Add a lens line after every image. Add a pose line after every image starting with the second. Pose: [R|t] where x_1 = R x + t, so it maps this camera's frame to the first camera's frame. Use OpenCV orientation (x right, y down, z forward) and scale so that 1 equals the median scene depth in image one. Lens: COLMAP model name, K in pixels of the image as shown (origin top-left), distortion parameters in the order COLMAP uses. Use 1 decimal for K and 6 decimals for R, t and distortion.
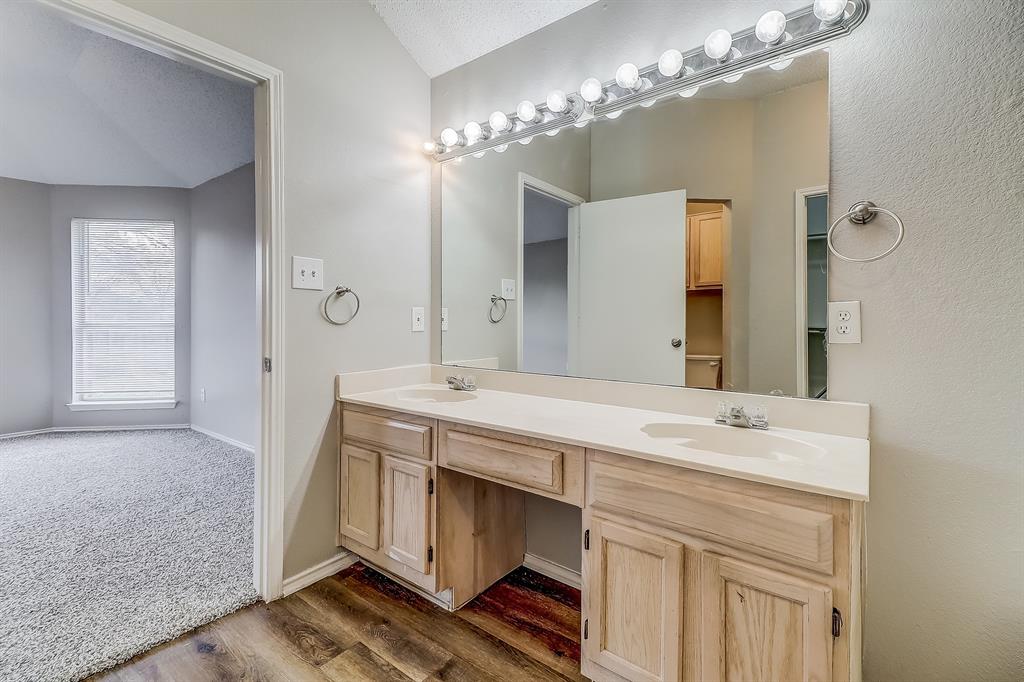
lens RADIAL K [[471.9, 0, 507.8], [0, 471.9, 315.9], [0, 0, 1]] dist [-0.022319, -0.001063]
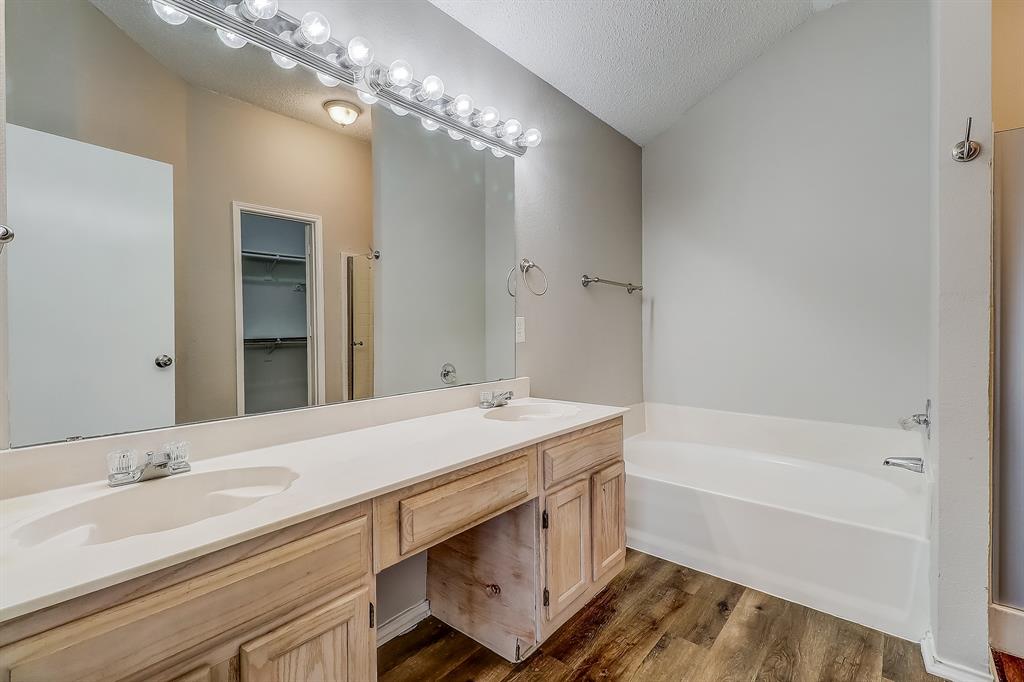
lens RADIAL K [[463.0, 0, 497.4], [0, 463.0, 326.9], [0, 0, 1]] dist [-0.025992, -0.000529]
pose [[0.032330, 0.003635, 0.999471, -0.386952], [0.007259, 0.999966, -0.003871, 0.003414], [-0.999451, 0.007381, 0.032303, 0.434692]]
